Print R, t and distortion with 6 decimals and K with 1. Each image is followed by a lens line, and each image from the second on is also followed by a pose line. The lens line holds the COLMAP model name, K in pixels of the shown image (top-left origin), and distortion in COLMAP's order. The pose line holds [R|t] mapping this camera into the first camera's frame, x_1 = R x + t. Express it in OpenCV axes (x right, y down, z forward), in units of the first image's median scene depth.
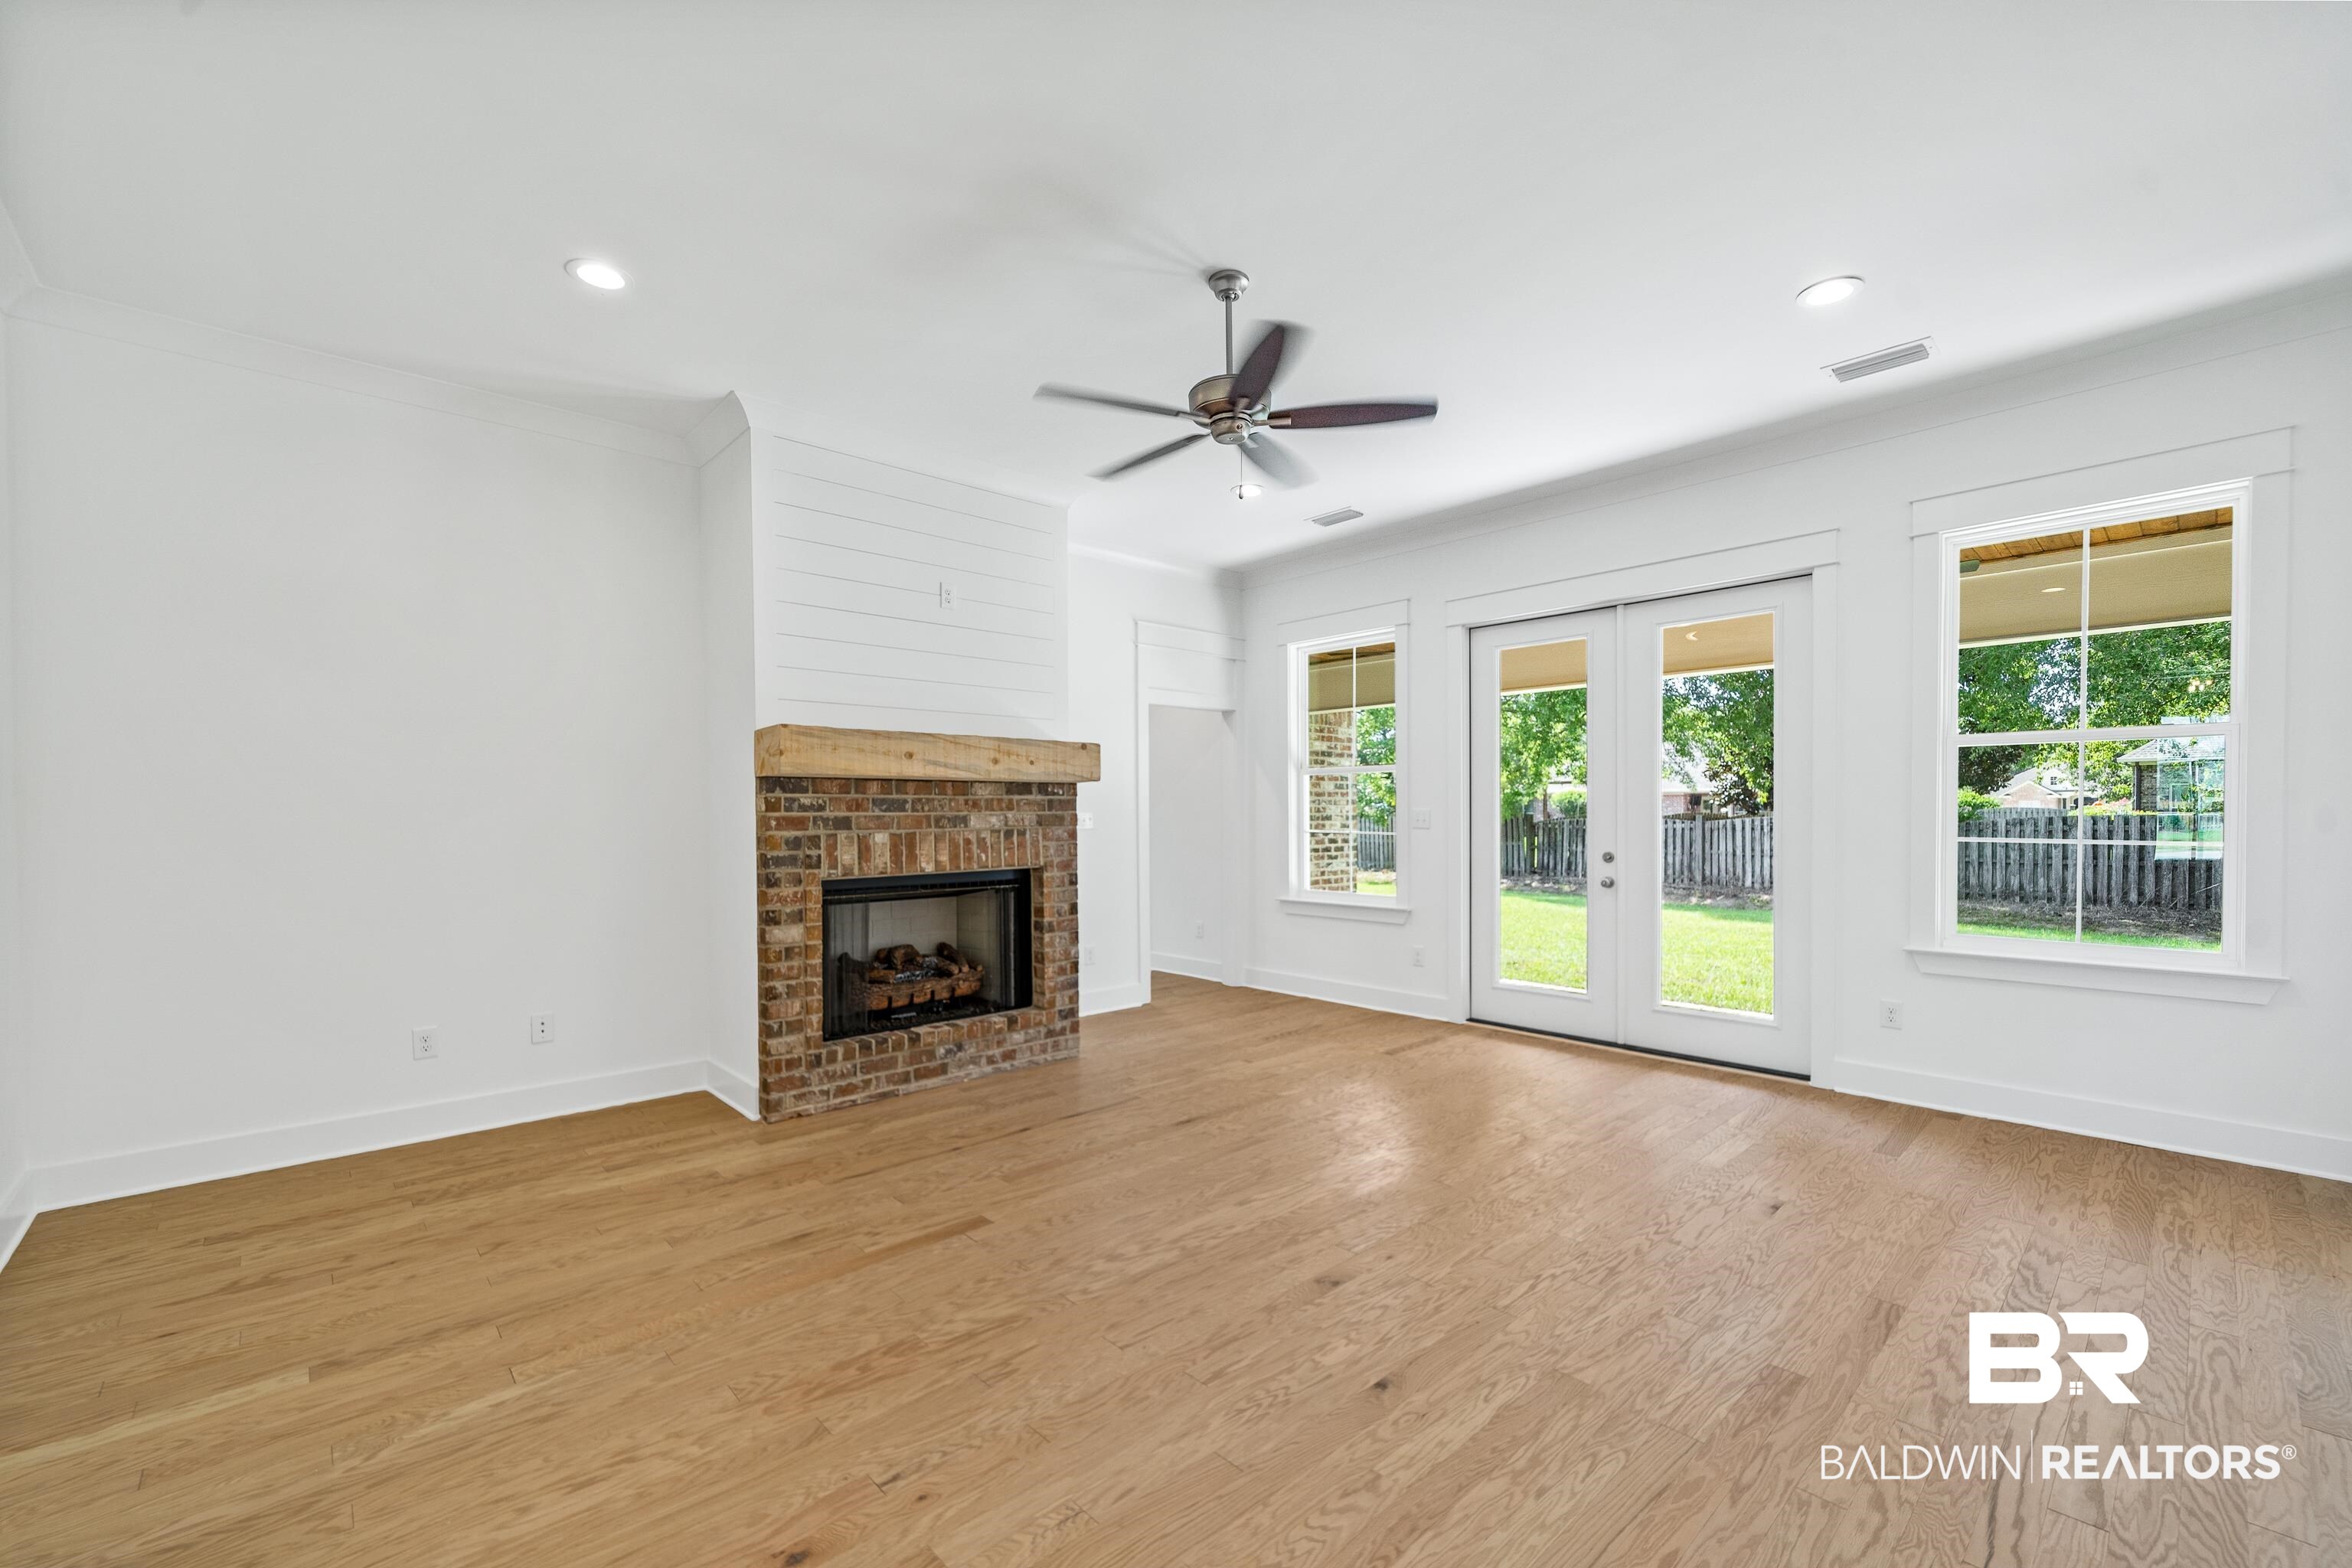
lens RADIAL K [[964.3, 0, 1173.0], [0, 964.3, 825.7], [0, 0, 1]] dist [-0.001199, -0.000174]
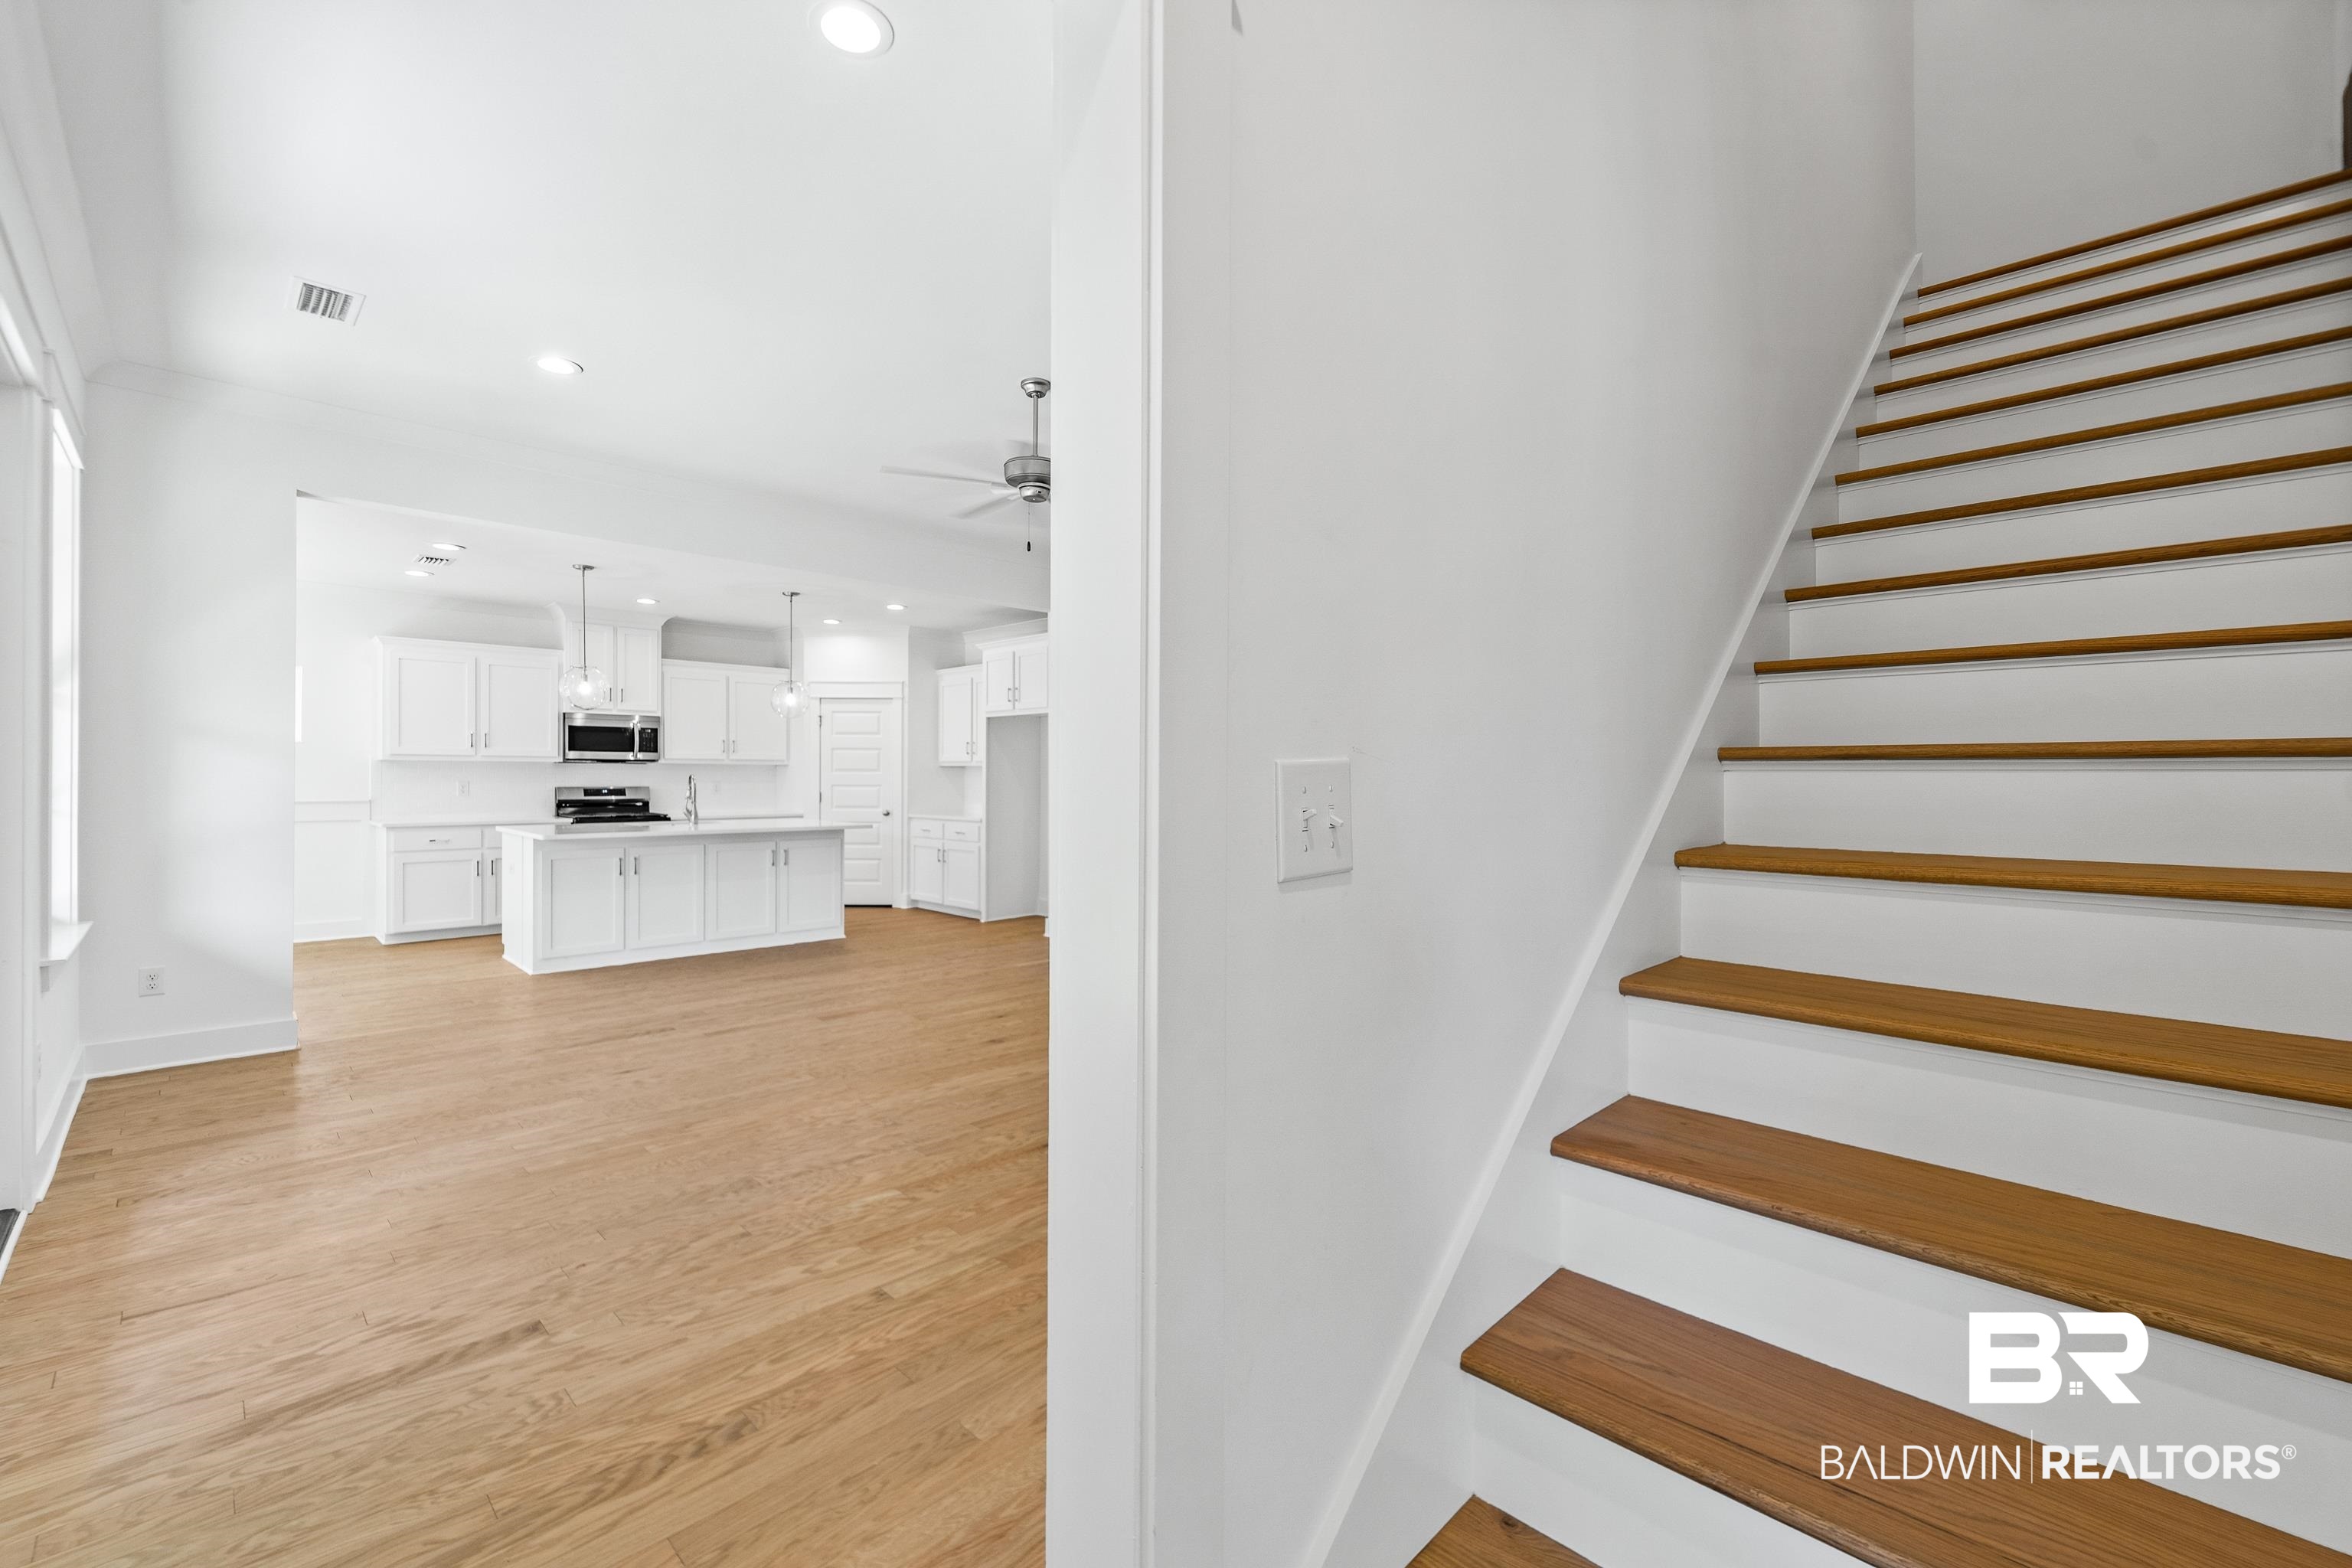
lens RADIAL K [[968.9, 0, 1176.0], [0, 968.9, 784.0], [0, 0, 1]] dist [0.000505, 0.000001]
pose [[-0.998889, 0.000393, -0.047126, -0.043219], [-0.000604, 0.999777, 0.021129, -0.017977], [0.047123, 0.021134, -0.998665, 1.384759]]
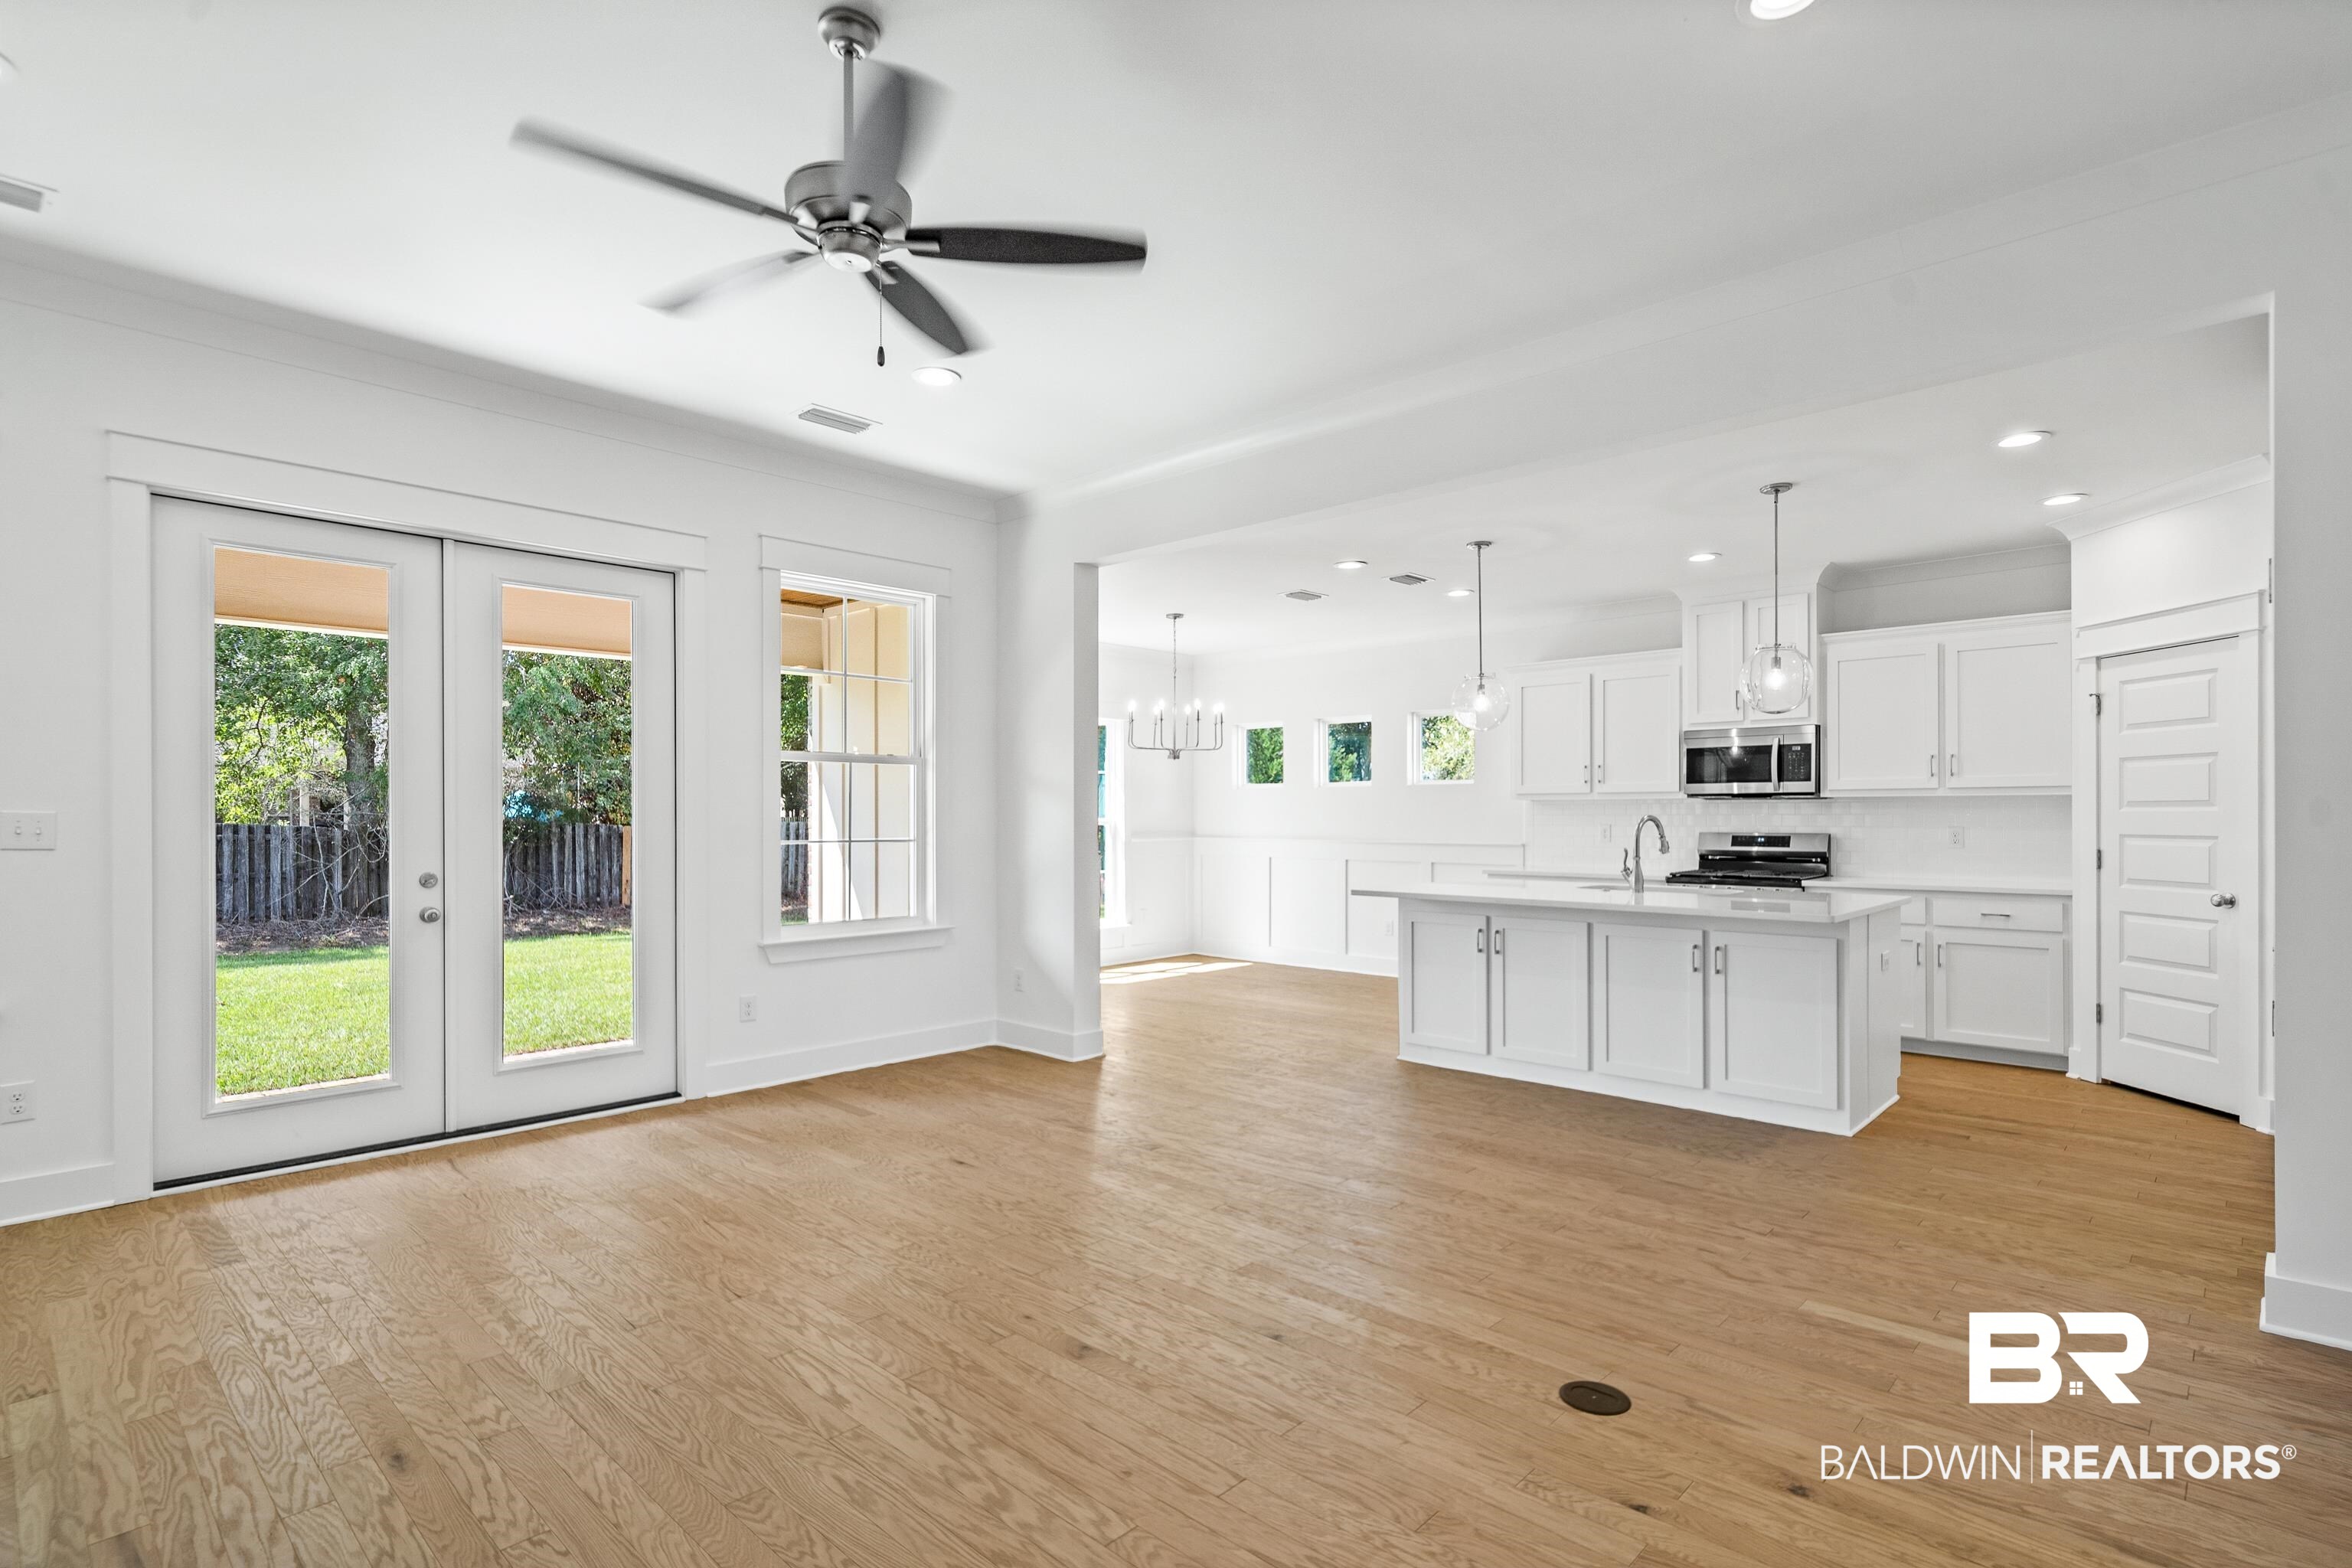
lens RADIAL K [[1147.4, 0, 1178.6], [0, 1147.4, 813.1], [0, 0, 1]] dist [0.004973, -0.000053]
pose [[-0.072827, 0.006562, 0.997323, -0.443821], [0.015116, 0.999871, -0.005475, -0.004495], [-0.997230, 0.014677, -0.072917, 0.489701]]
